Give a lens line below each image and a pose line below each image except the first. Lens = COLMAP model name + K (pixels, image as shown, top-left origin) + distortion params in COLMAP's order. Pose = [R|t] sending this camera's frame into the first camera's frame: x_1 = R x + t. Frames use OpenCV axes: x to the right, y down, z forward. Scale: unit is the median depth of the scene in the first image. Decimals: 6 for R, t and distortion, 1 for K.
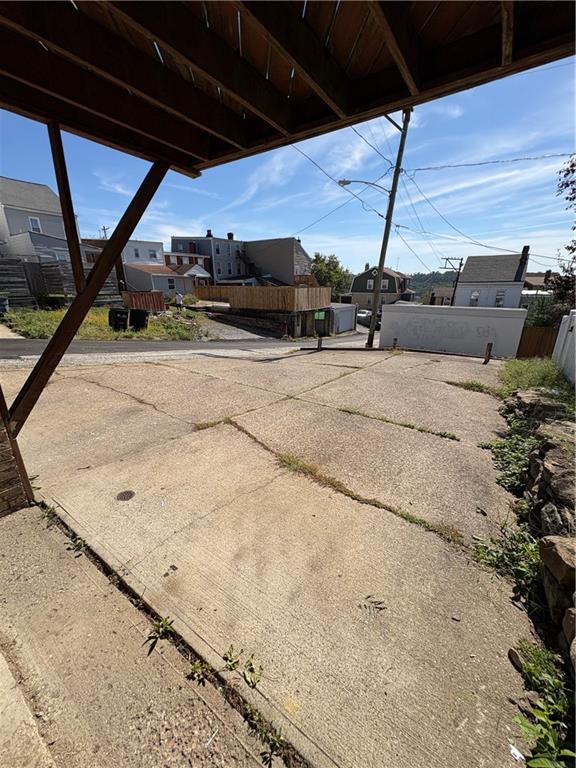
lens RADIAL K [[306.4, 0, 288.0], [0, 306.4, 384.0], [0, 0, 1]] dist [0.000719, -0.000022]
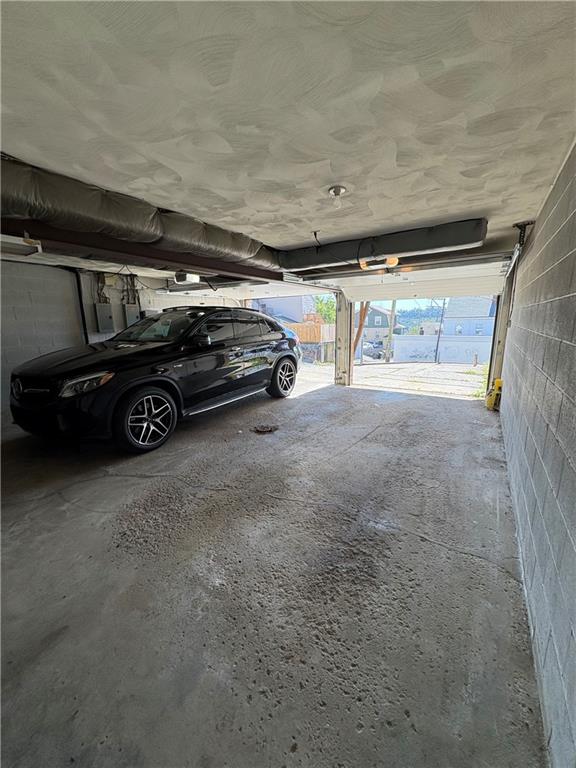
lens RADIAL K [[306.4, 0, 288.0], [0, 306.4, 384.0], [0, 0, 1]] dist [0.000719, -0.000022]
pose [[0.999202, -0.022405, 0.033060, -0.146081], [0.026064, 0.993050, -0.114769, 0.068965], [-0.030258, 0.115539, 0.992842, -0.208337]]
